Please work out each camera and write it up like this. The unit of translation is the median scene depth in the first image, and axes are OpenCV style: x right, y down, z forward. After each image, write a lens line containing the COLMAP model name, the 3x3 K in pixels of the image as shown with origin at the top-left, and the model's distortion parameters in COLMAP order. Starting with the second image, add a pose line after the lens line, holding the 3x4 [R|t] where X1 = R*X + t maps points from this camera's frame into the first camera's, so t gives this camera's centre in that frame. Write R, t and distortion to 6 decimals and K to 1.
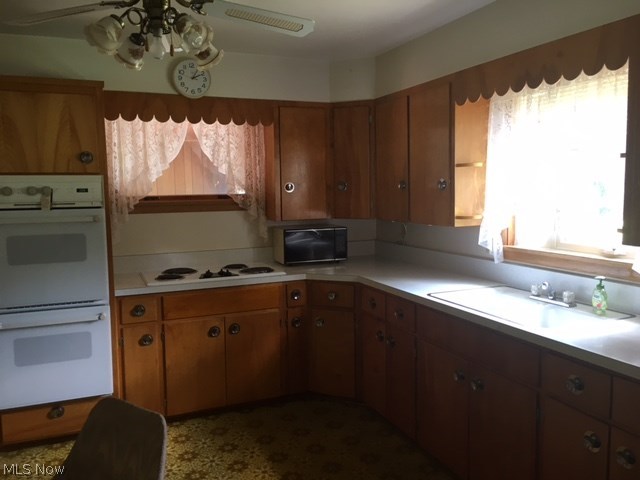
lens RADIAL K [[554.6, 0, 320.0], [0, 554.6, 240.0], [0, 0, 1]] dist [0.095576, -0.128554]
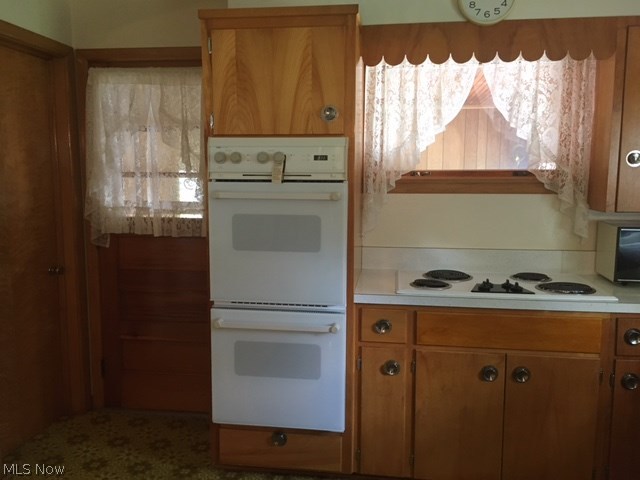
lens RADIAL K [[554.6, 0, 320.0], [0, 554.6, 240.0], [0, 0, 1]] dist [0.095576, -0.128554]
pose [[0.862592, 0.077647, -0.499907, -0.038932], [-0.065995, 0.996978, 0.040978, -0.008103], [0.501578, -0.002356, 0.865109, 0.304527]]
